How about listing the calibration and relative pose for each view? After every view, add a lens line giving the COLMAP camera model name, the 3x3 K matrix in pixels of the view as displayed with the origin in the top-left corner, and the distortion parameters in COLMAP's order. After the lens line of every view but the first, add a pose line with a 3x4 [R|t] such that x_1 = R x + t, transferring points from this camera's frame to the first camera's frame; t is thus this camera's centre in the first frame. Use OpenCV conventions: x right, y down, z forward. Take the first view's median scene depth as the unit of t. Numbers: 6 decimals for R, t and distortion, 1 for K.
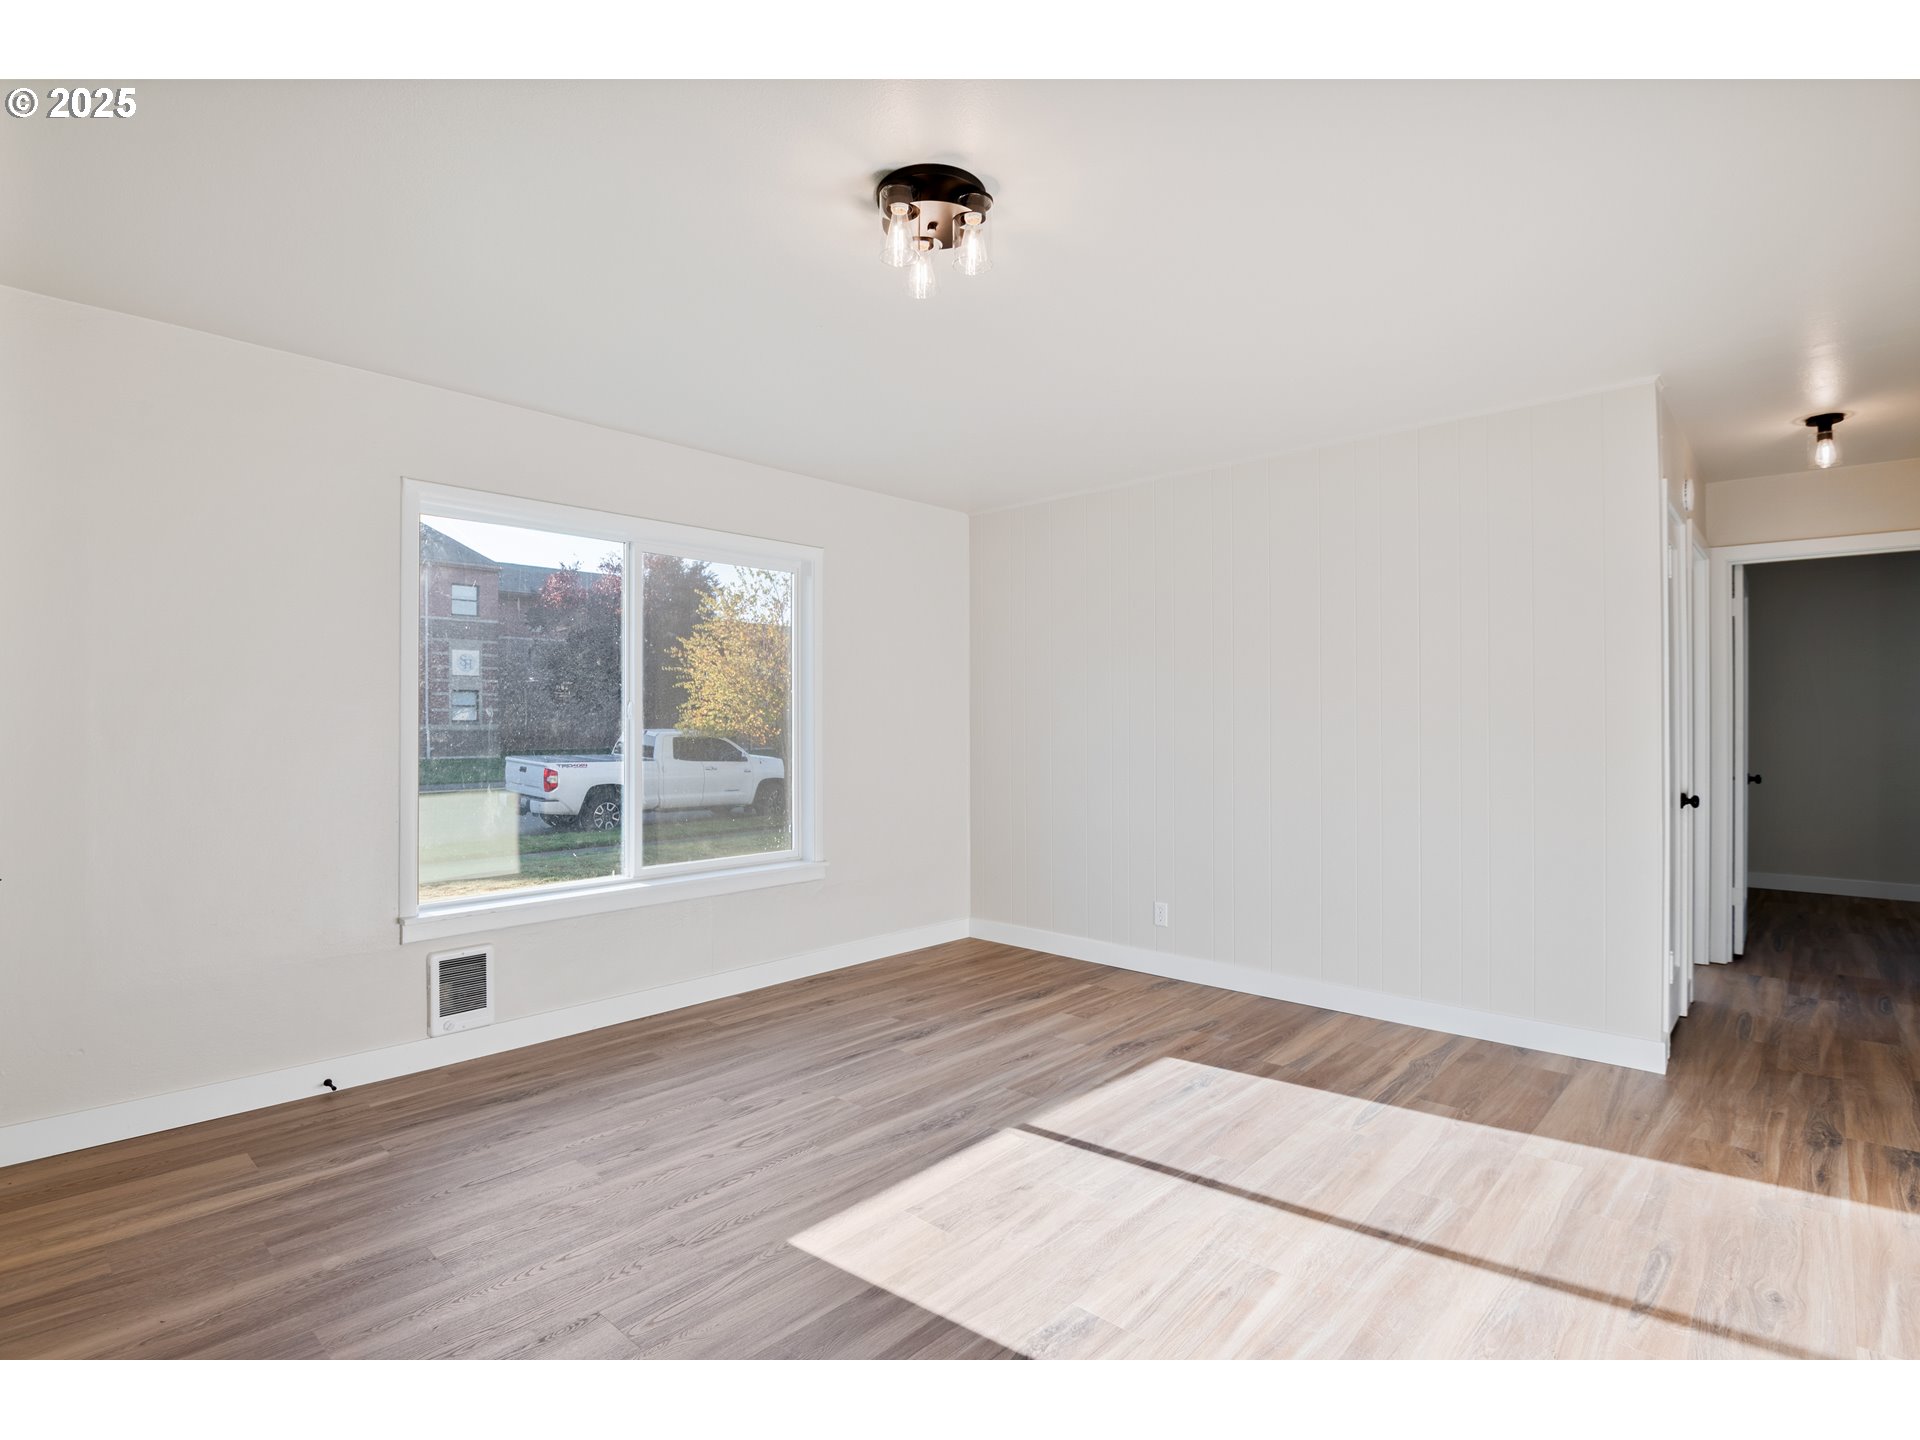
lens RADIAL K [[942.1, 0, 996.0], [0, 942.1, 714.0], [0, 0, 1]] dist [0.000193, -0.015864]
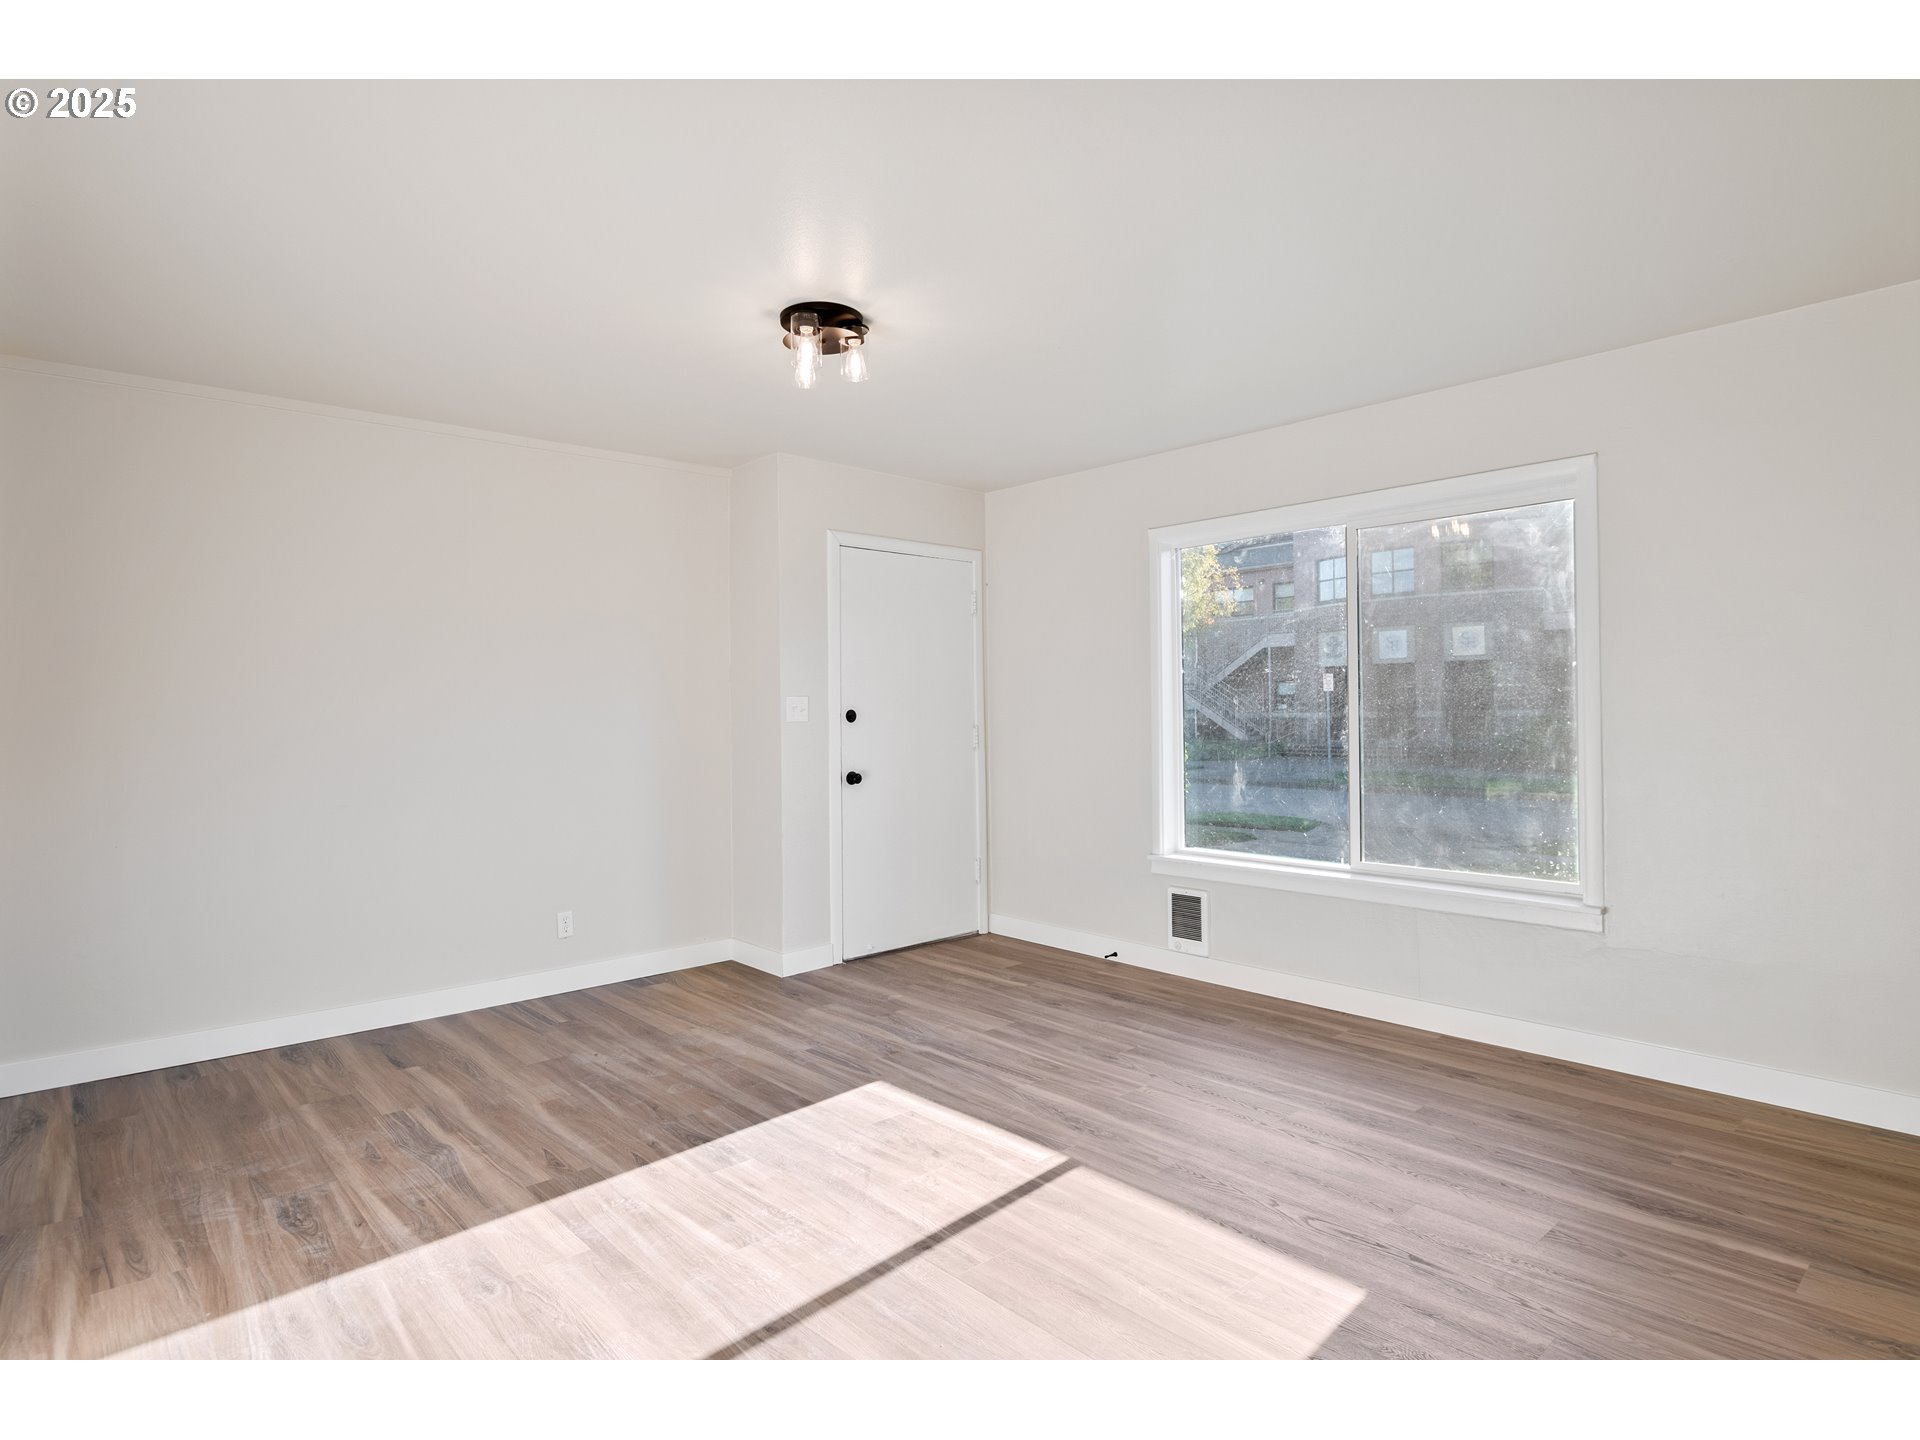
lens RADIAL K [[1109.9, 0, 960.0], [0, 1109.9, 720.0], [0, 0, 1]] dist [-0.000587, -0.015597]
pose [[-0.139858, 0.008232, -0.990137, 1.104539], [0.019403, 0.999796, 0.005571, 0.012880], [0.989981, -0.018432, -0.139989, 1.071356]]
